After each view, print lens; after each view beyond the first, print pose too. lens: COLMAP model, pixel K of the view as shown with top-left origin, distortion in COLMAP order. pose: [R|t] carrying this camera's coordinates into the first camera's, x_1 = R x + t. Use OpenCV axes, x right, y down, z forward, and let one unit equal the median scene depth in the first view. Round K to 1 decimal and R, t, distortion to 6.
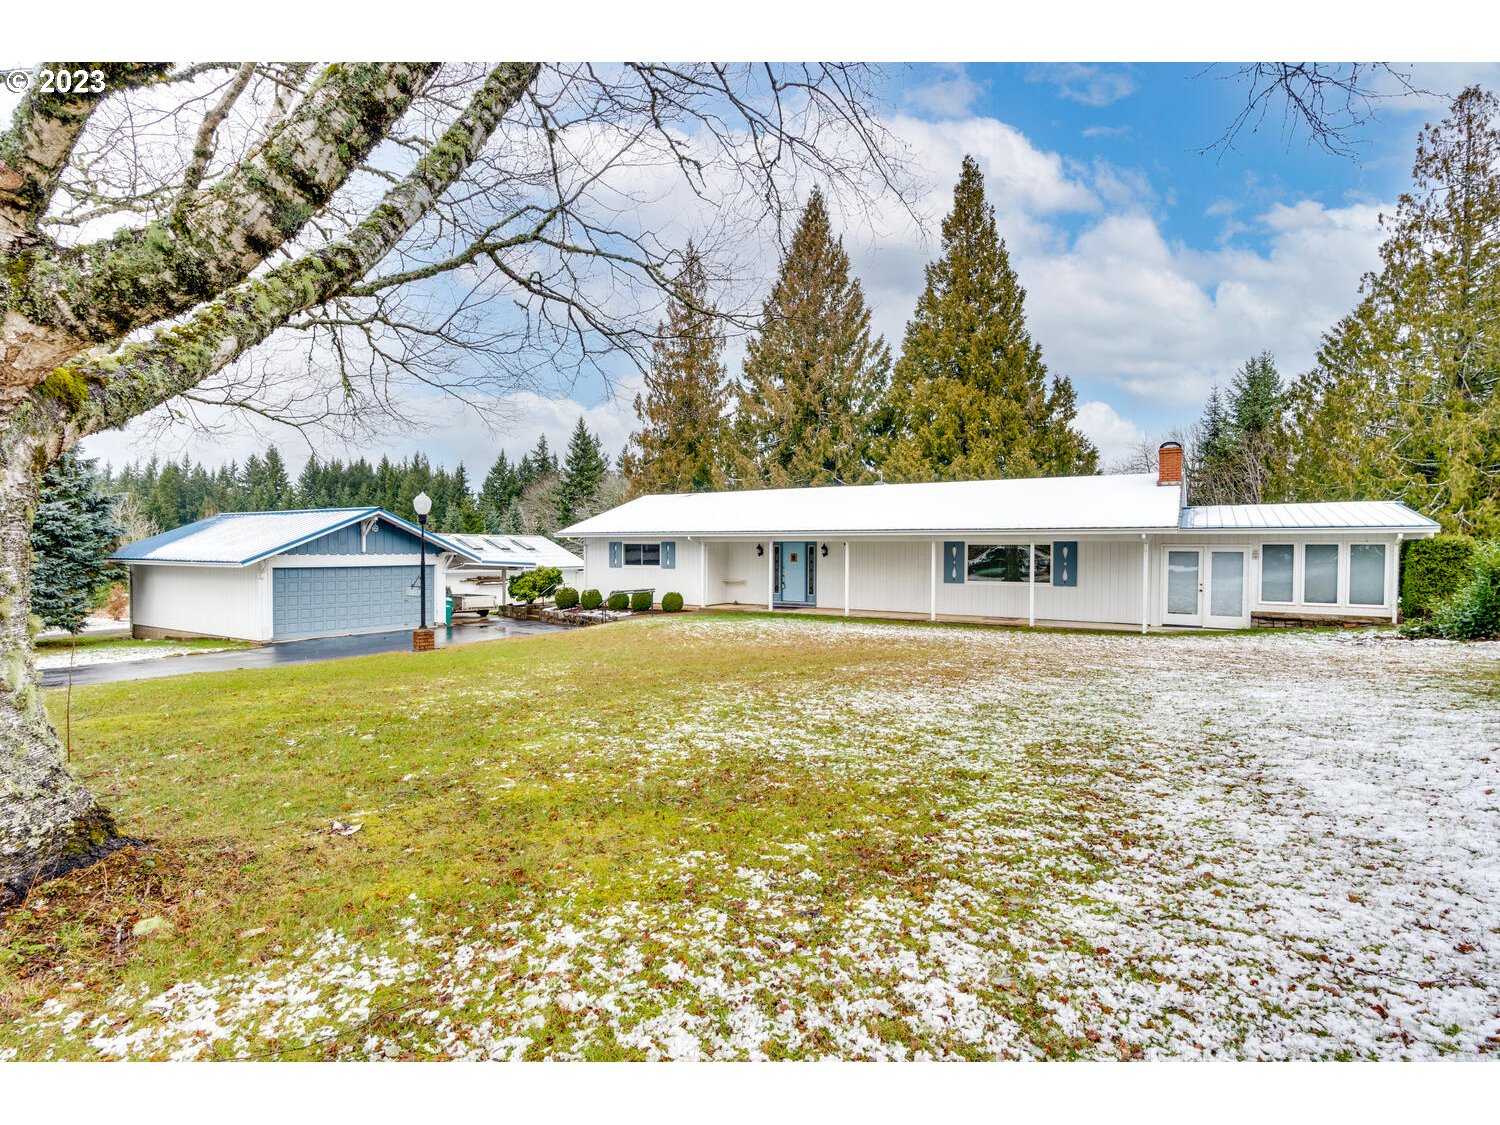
lens RADIAL K [[738.9, 0, 750.0], [0, 738.9, 562.5], [0, 0, 1]] dist [0.000570, 0.000771]
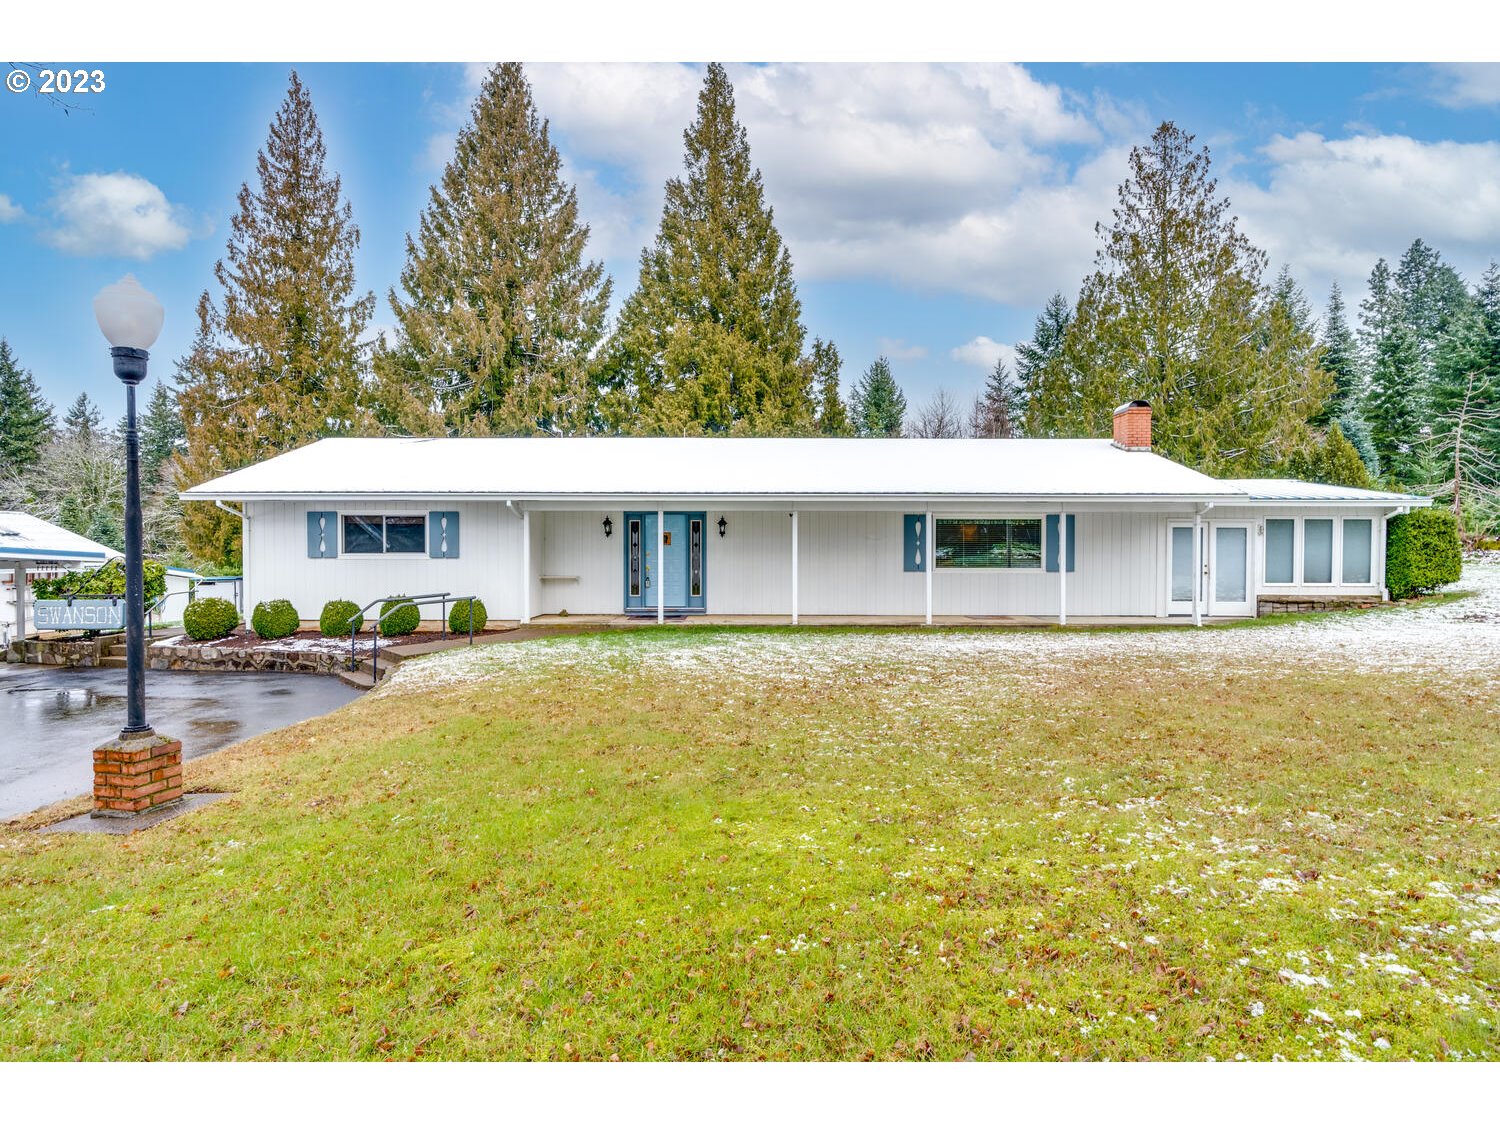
lens RADIAL K [[799.0, 0, 750.0], [0, 799.0, 562.5], [0, 0, 1]] dist [-0.001454, -0.000387]
pose [[0.852955, -0.011607, 0.521855, -0.231994], [0.011263, 0.999929, 0.003832, 0.011952], [-0.521862, 0.002609, 0.853026, 0.356798]]
